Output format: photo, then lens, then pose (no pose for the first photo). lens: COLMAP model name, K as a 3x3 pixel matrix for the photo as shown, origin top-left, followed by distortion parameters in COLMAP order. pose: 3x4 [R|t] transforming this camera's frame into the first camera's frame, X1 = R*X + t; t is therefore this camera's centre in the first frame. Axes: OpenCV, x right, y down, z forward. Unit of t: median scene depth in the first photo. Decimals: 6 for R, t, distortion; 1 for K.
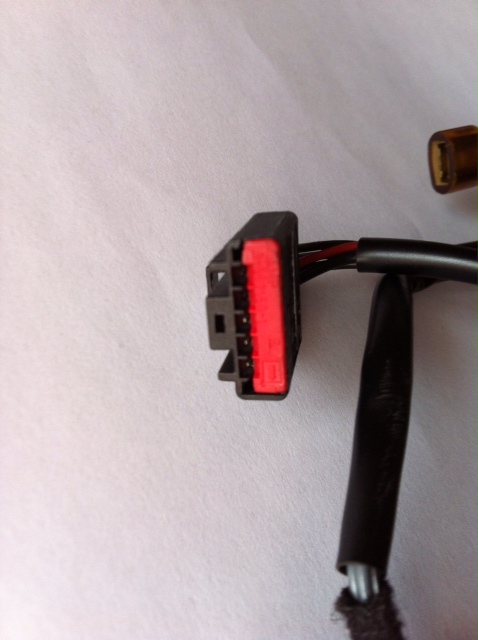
lens RADIAL K [[632.0, 0, 238.6], [0, 632.0, 316.7], [0, 0, 1]] dist [-0.007744, 0.000000]
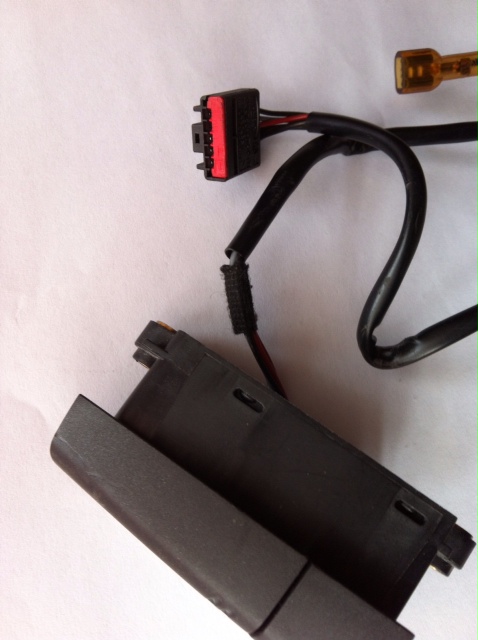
lens RADIAL K [[632.0, 0, 240.4], [0, 632.0, 321.9], [0, 0, 1]] dist [-0.007744, 0.000000]
pose [[0.944769, 0.170657, -0.279800, 0.744849], [-0.134031, 0.980264, 0.145321, 0.266432], [0.299078, -0.099793, 0.948996, -0.930542]]
